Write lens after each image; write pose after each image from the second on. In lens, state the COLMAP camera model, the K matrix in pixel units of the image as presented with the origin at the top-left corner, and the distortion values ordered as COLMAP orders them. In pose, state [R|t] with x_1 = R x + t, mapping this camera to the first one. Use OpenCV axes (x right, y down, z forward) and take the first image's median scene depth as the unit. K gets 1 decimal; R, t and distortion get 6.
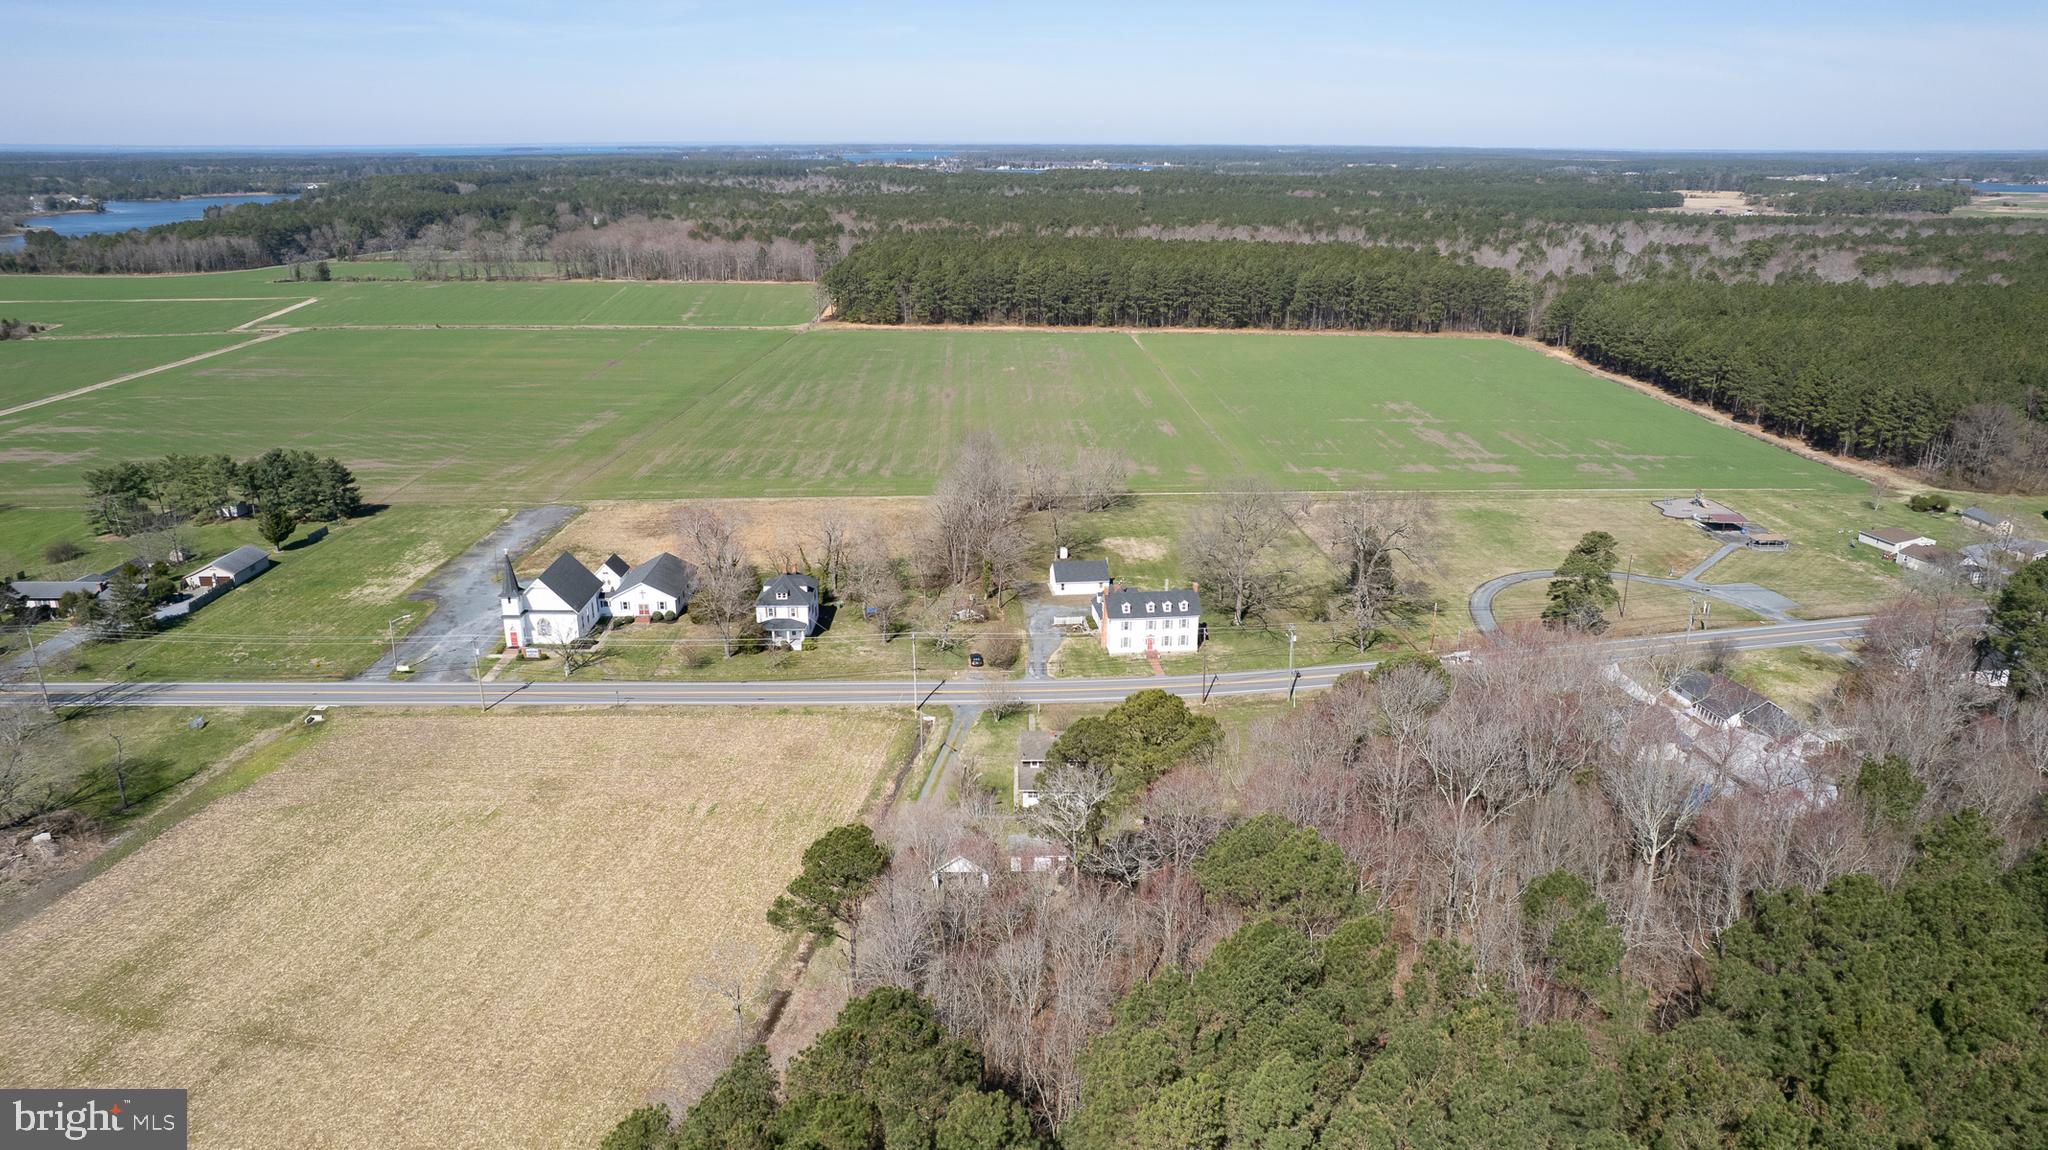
lens RADIAL K [[1331.0, 0, 1024.0], [0, 1331.0, 575.0], [0, 0, 1]] dist [-0.089393, 0.083235]
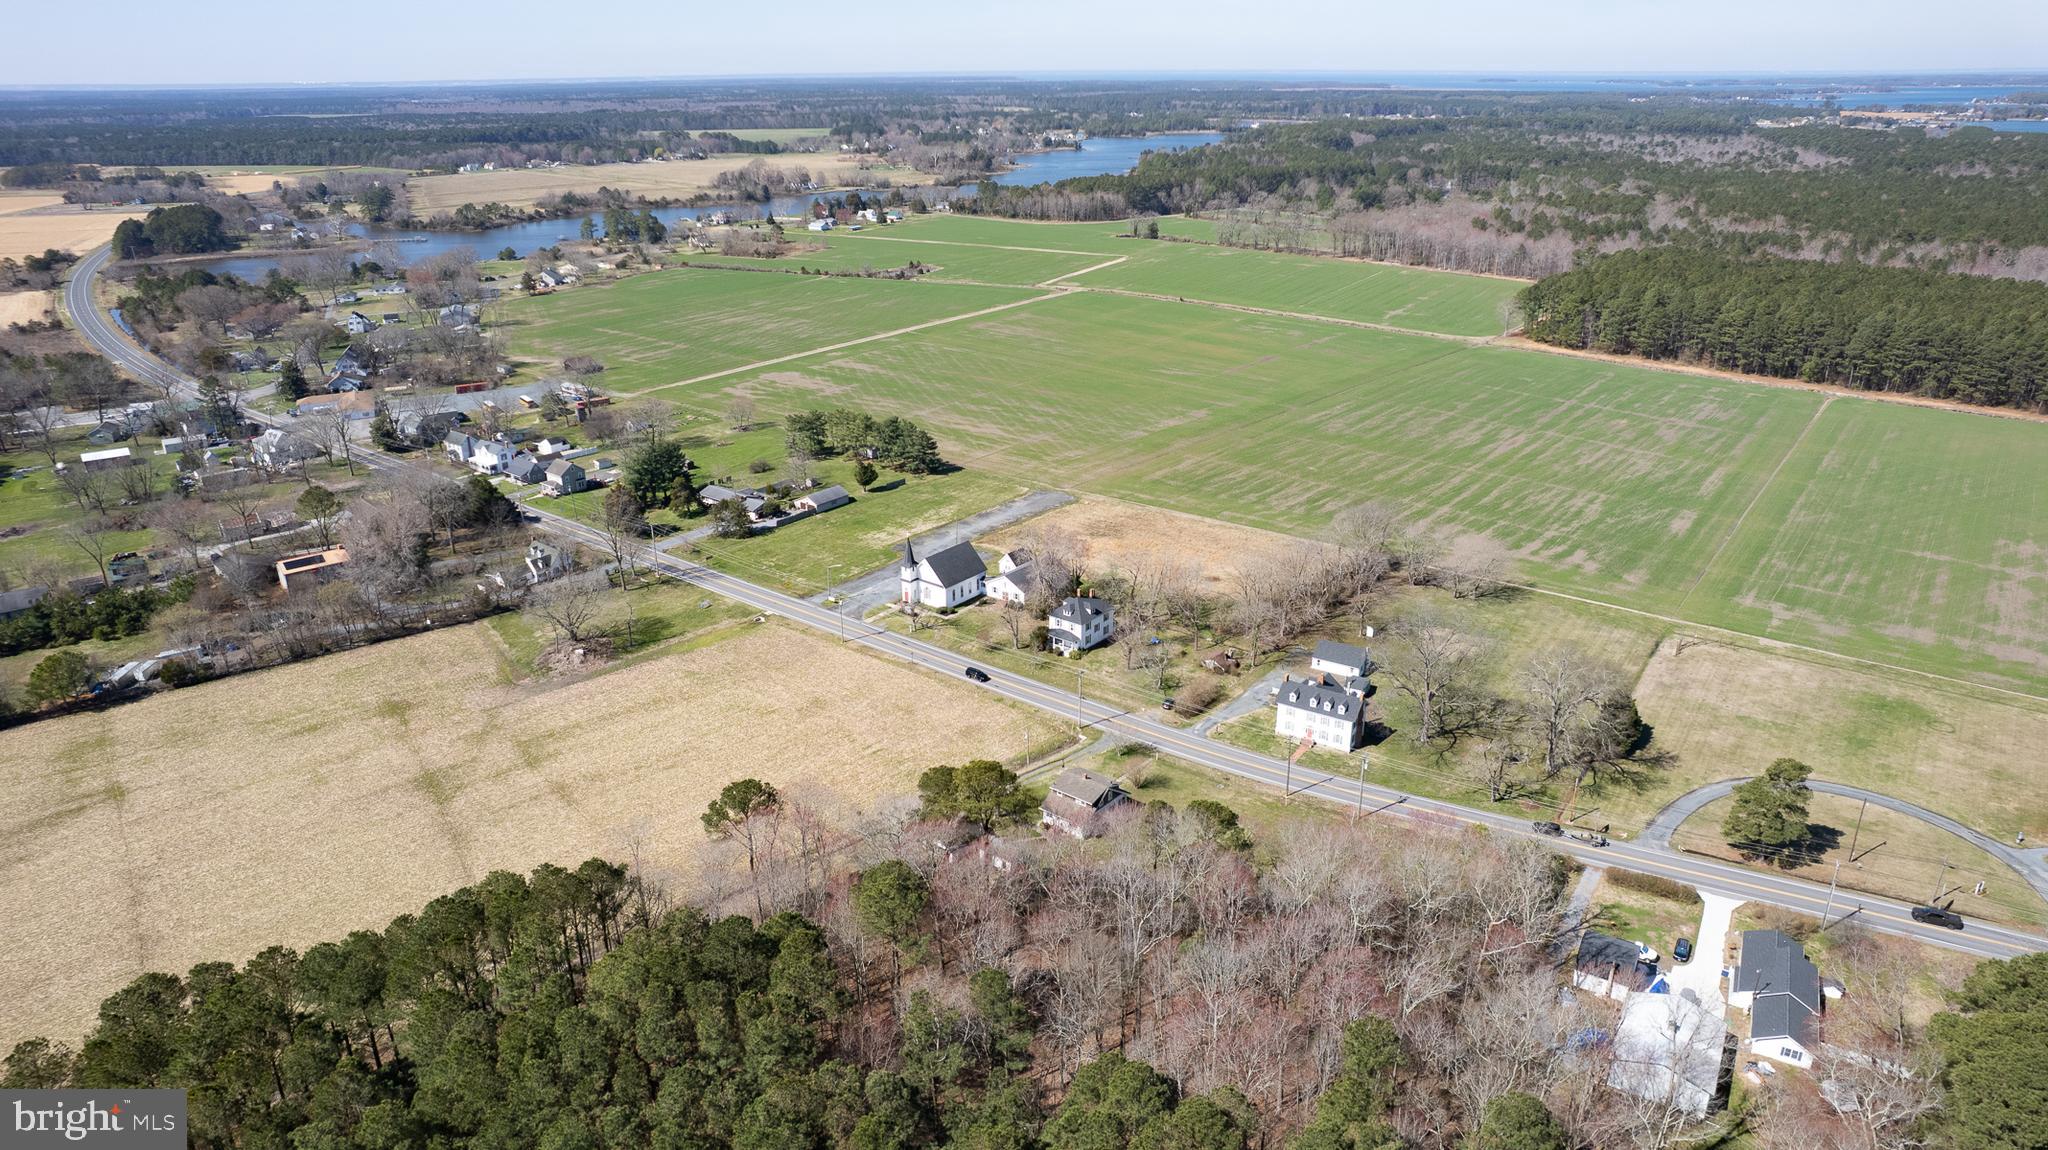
lens RADIAL K [[1331.0, 0, 1024.0], [0, 1331.0, 575.0], [0, 0, 1]] dist [-0.089393, 0.083235]
pose [[0.764360, 0.226224, -0.603802, 0.218692], [-0.192336, 0.973795, 0.121367, -0.066378], [0.615435, 0.023365, 0.787841, -0.015712]]
